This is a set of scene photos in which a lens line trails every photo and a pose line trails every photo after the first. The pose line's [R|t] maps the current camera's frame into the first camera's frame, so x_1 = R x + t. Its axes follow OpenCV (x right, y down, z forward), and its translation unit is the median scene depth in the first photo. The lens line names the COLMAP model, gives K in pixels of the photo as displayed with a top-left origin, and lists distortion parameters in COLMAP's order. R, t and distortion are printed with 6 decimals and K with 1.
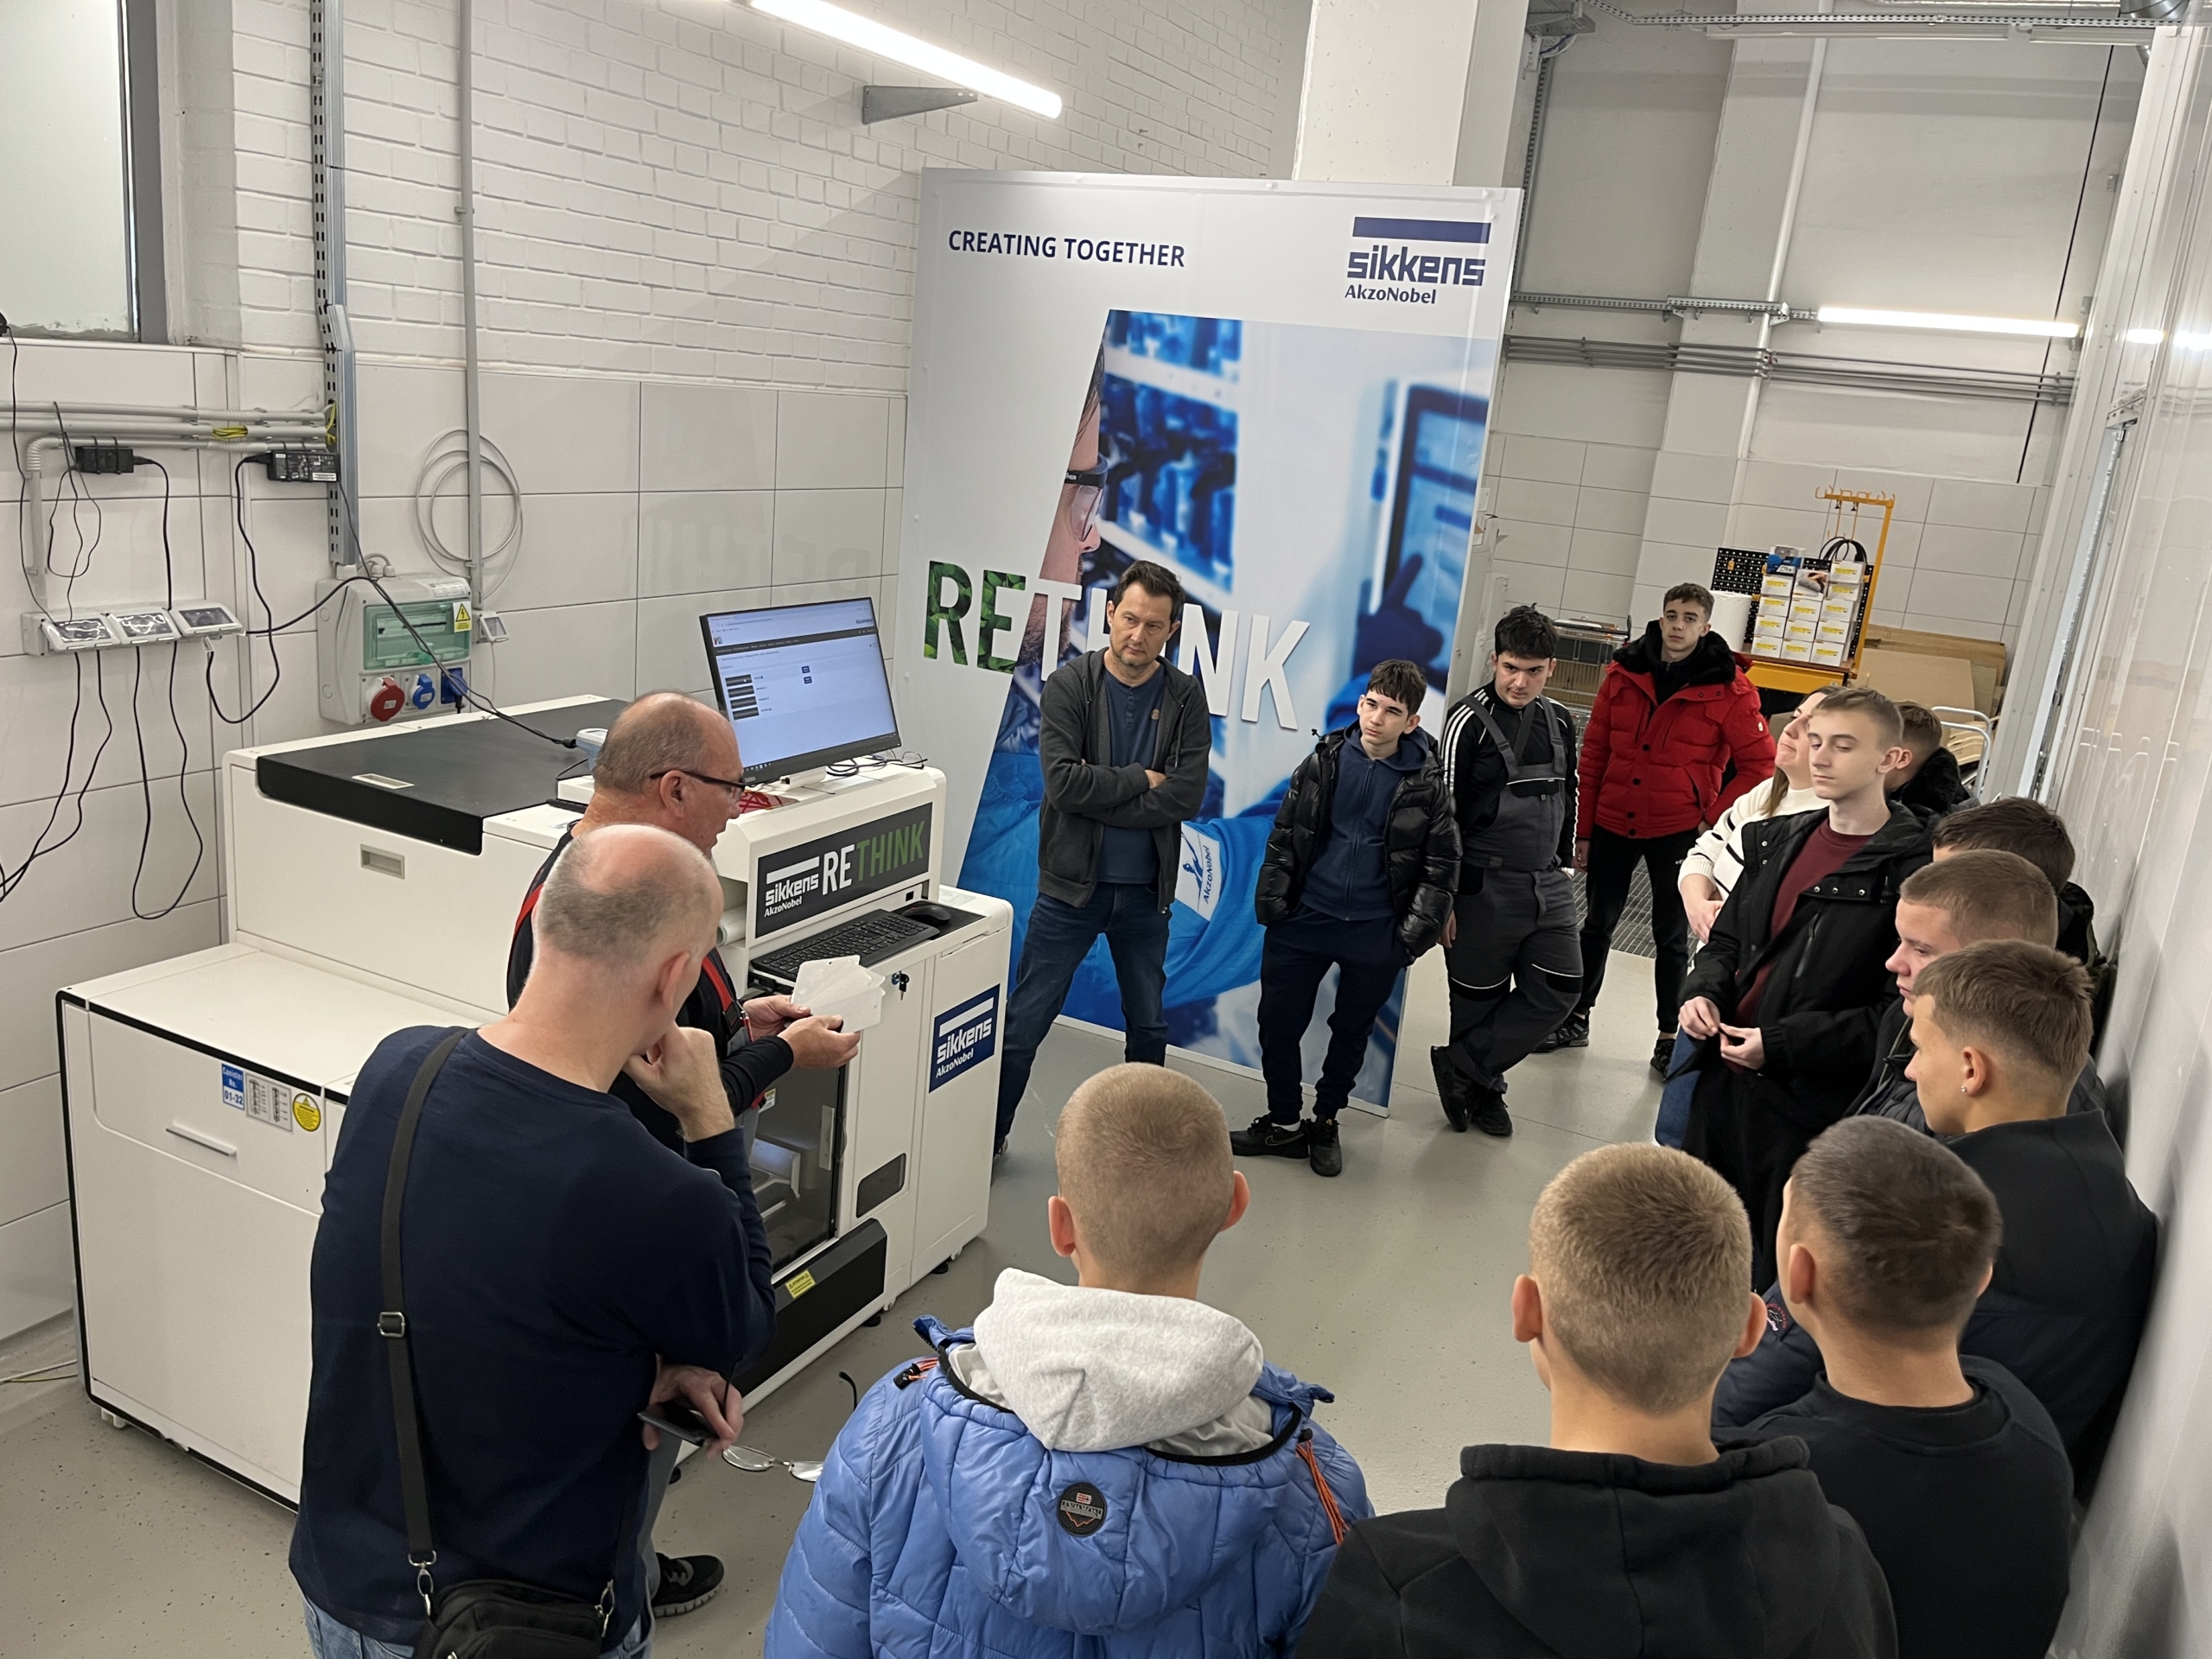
lens RADIAL K [[1666.9, 0, 1106.0], [0, 1666.9, 829.5], [0, 0, 1]] dist [0.159583, -0.097983]
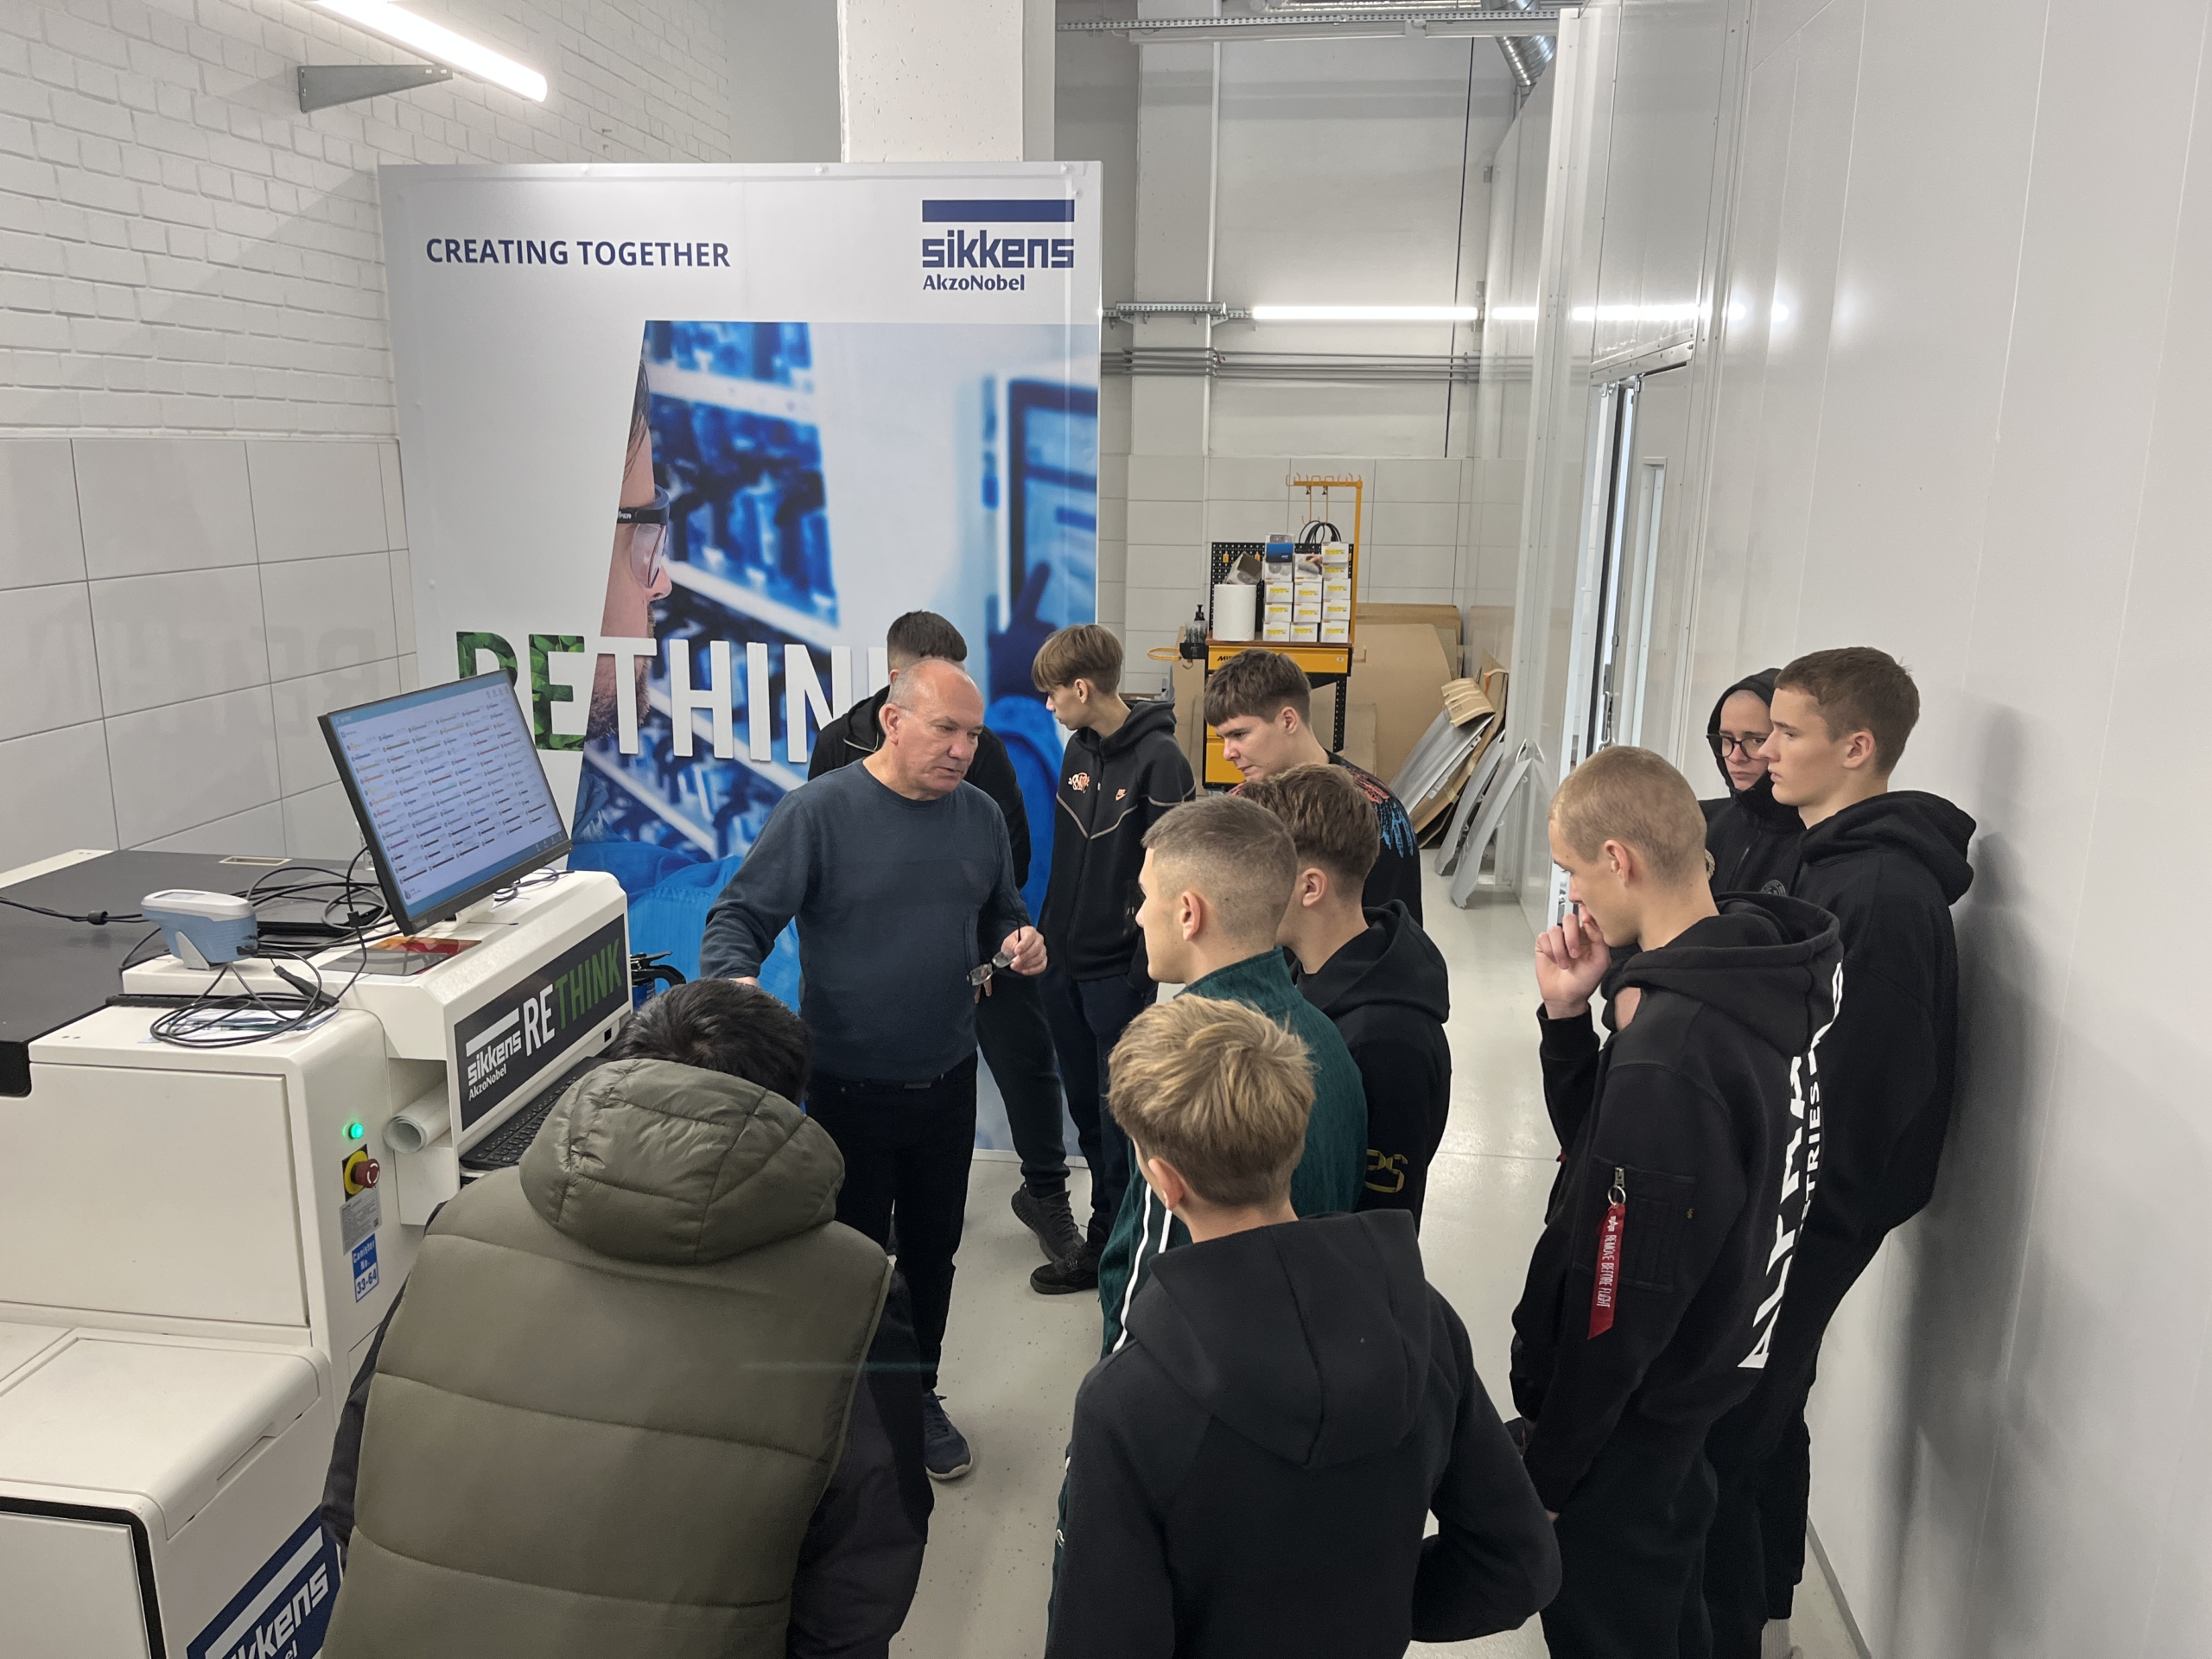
lens RADIAL K [[1706.2, 0, 1033.0], [0, 1706.2, 829.4], [0, 0, 1]] dist [0.158911, -0.092319]
pose [[0.950666, -0.148189, 0.272534, -0.091514], [0.155501, 0.987821, -0.005304, -0.014381], [-0.268429, 0.047421, 0.962132, 0.102286]]
